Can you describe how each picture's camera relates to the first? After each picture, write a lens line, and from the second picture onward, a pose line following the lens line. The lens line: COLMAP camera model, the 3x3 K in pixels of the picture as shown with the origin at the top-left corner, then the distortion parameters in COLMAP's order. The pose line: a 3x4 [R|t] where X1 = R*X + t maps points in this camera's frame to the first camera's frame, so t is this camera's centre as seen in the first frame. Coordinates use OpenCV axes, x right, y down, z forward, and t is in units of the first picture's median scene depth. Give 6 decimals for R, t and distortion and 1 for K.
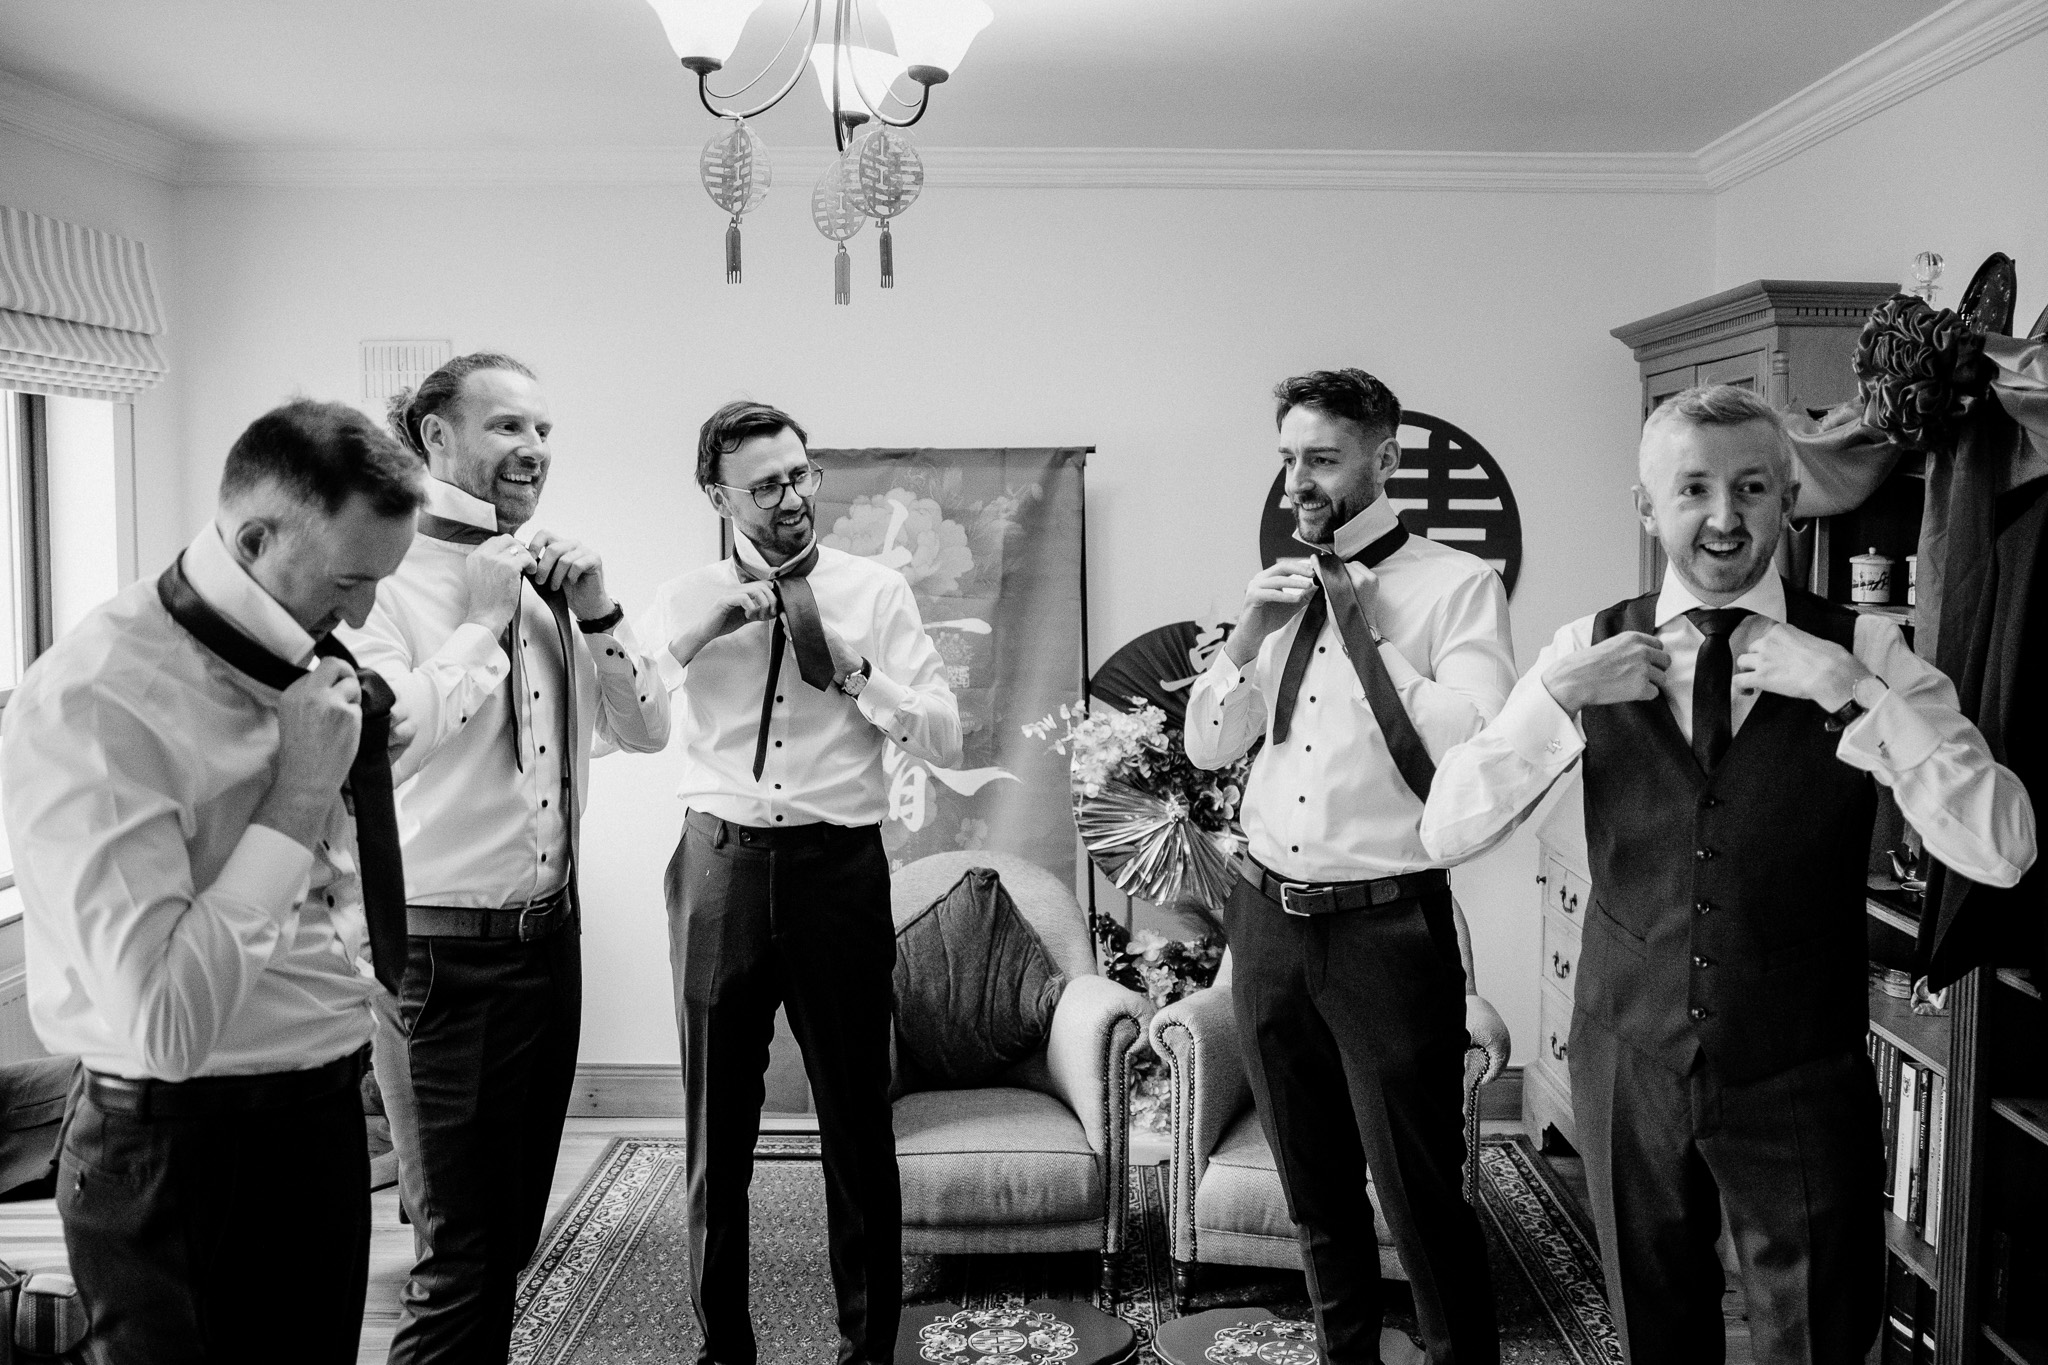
lens RADIAL K [[1714.3, 0, 1037.2], [0, 1714.3, 681.6], [0, 0, 1]] dist [-0.006696, -0.009546]
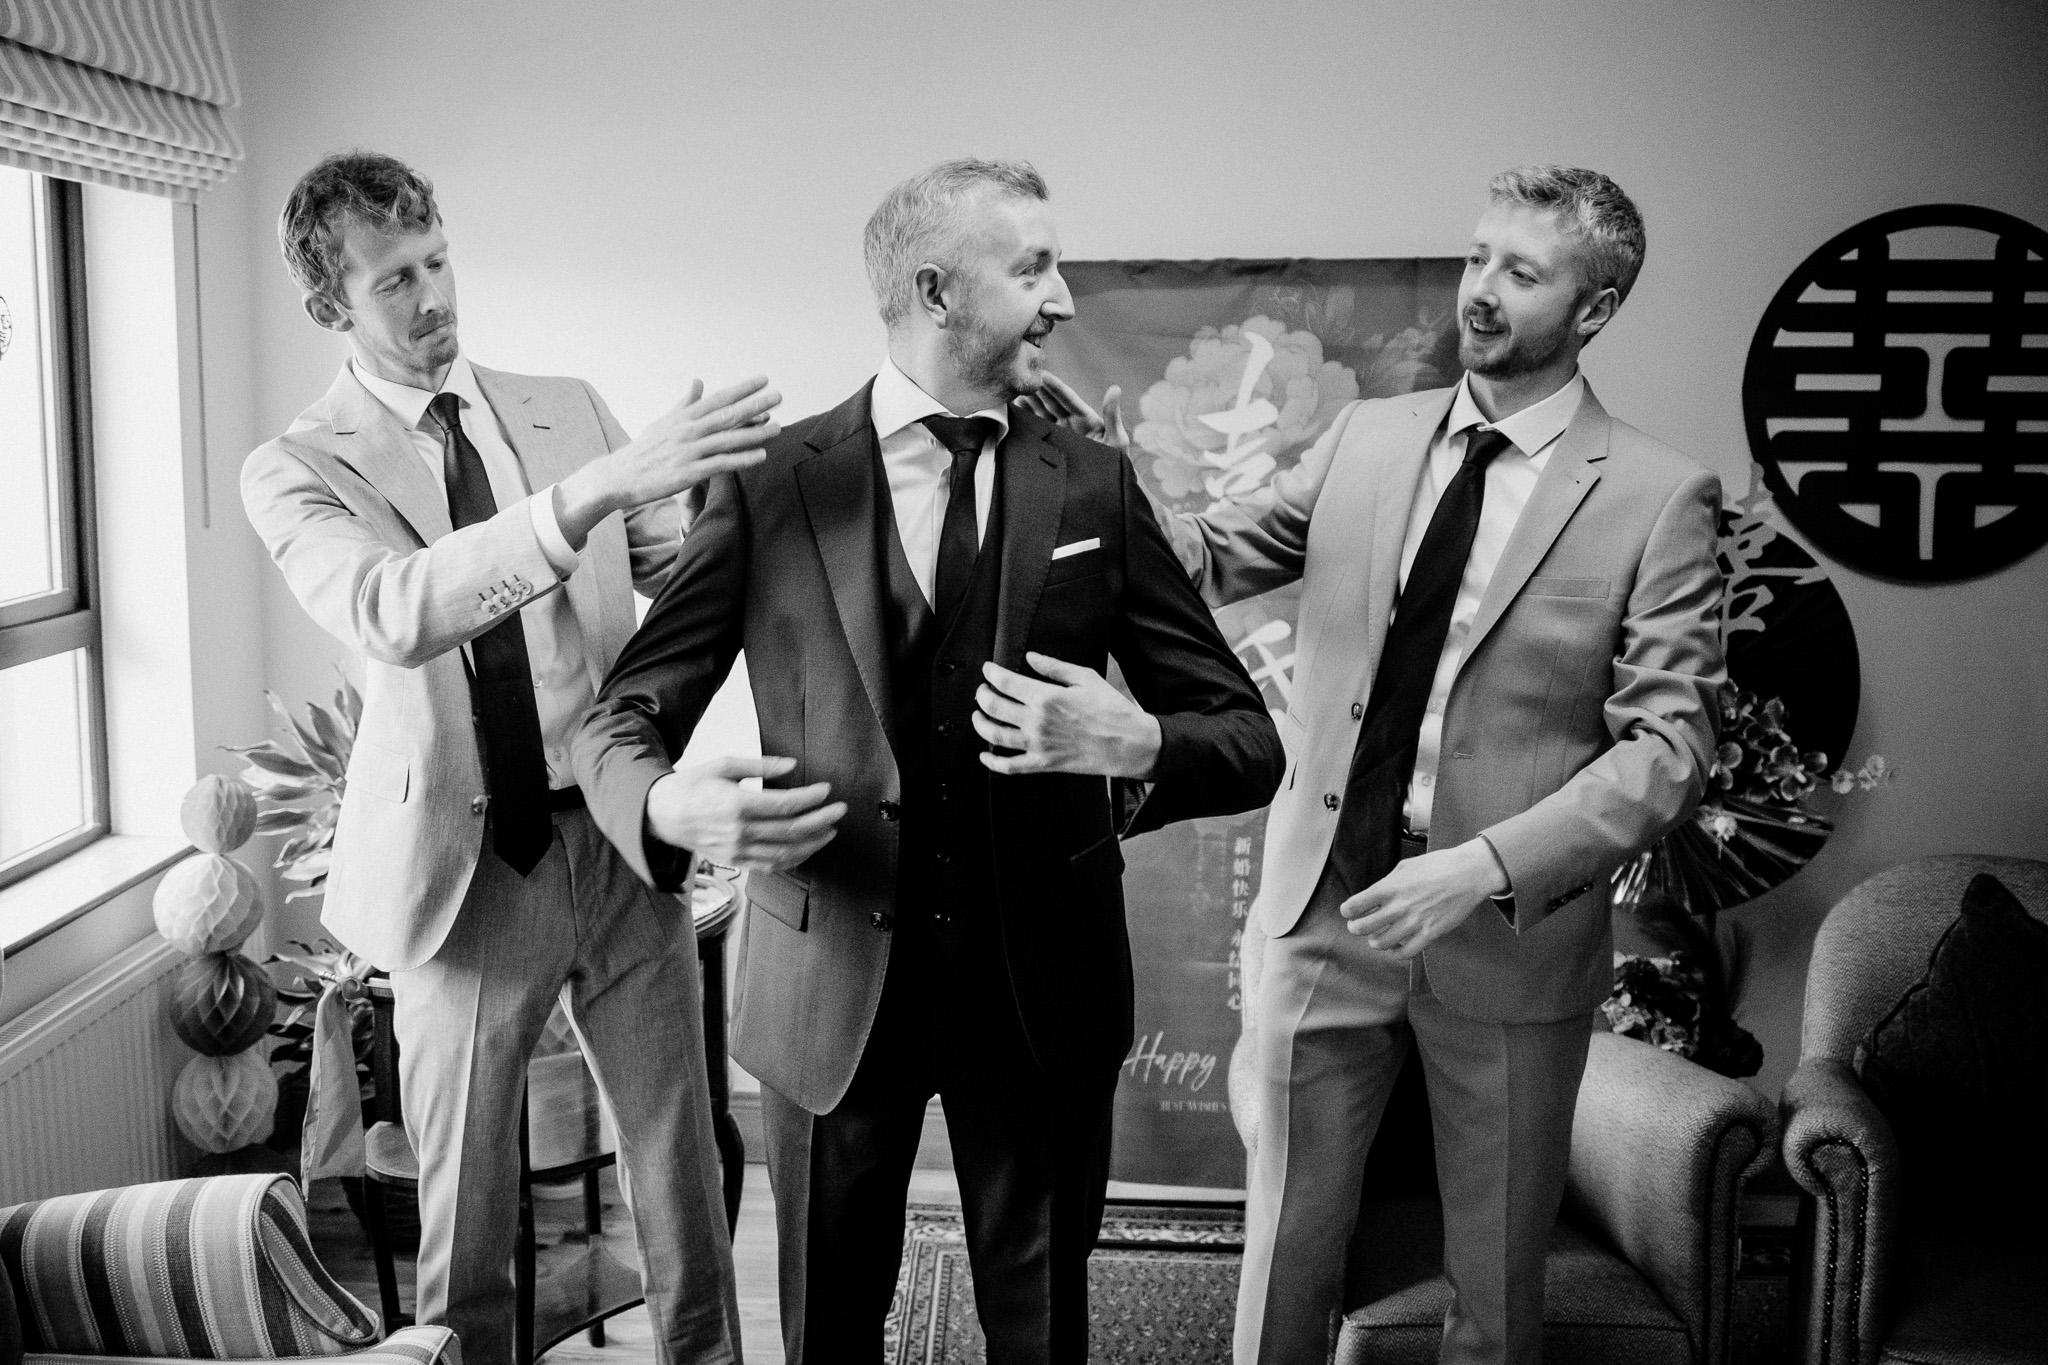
lens RADIAL K [[1968.2, 0, 1023.4], [0, 1968.2, 672.9], [0, 0, 1]] dist [-0.026889, 0.000000]
pose [[0.998275, 0.008035, -0.058157, -0.131239], [-0.004713, 0.998361, 0.057042, -0.012327], [0.058520, -0.056669, 0.996676, 0.184352]]
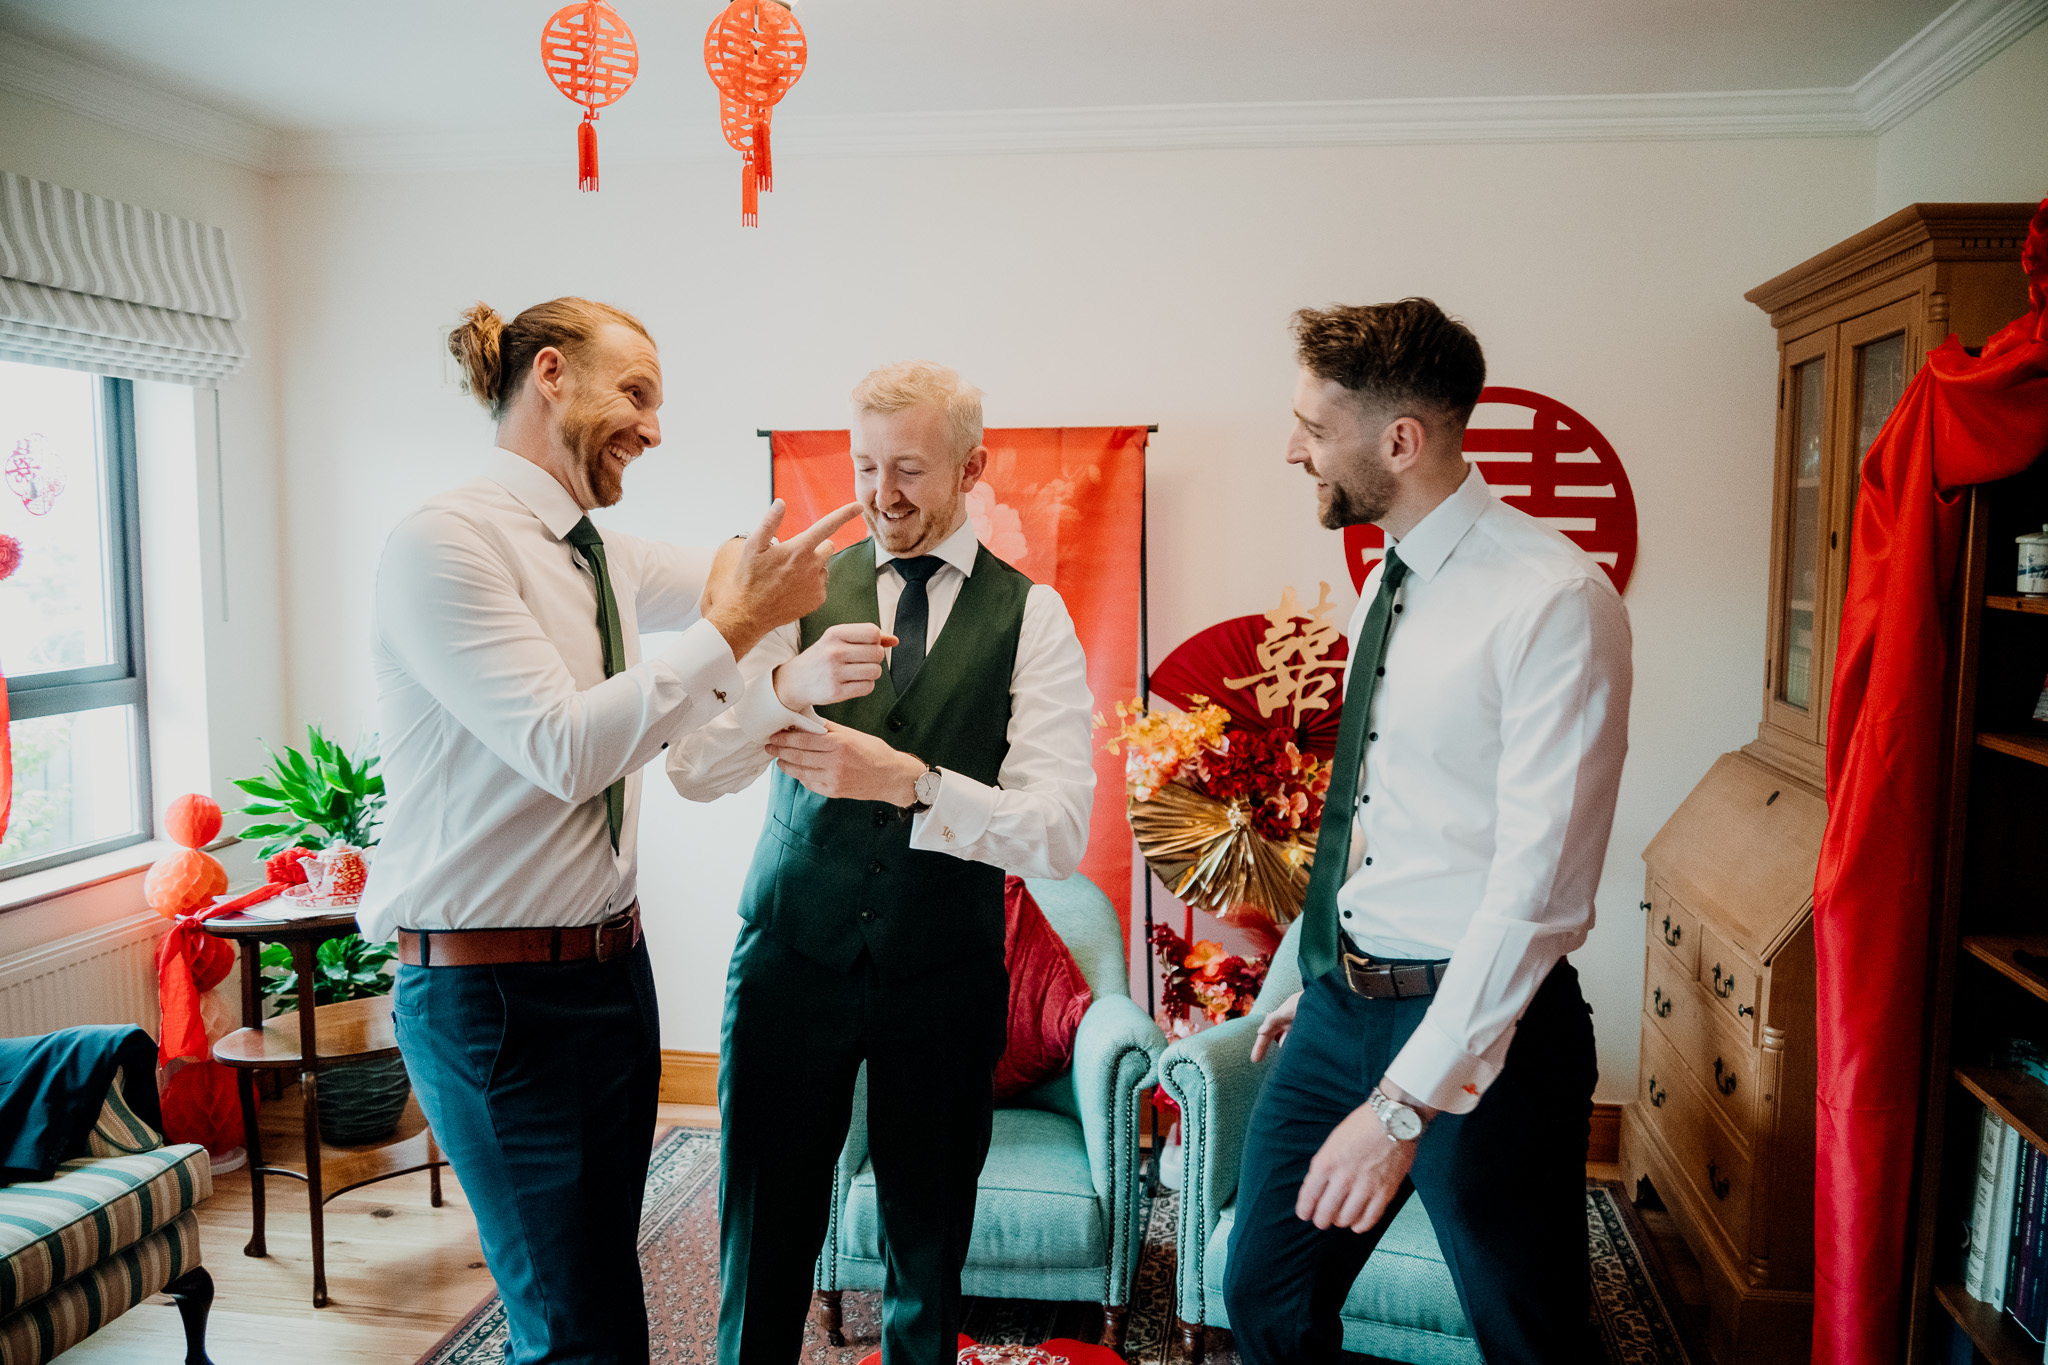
lens RADIAL K [[1612.6, 0, 965.9], [0, 1612.6, 721.6], [0, 0, 1]] dist [-0.027548, 0.023475]
pose [[0.989394, 0.022832, -0.143450, 0.059734], [-0.018966, 0.999421, 0.028259, 0.001175], [0.144012, -0.025238, 0.989254, 0.113549]]
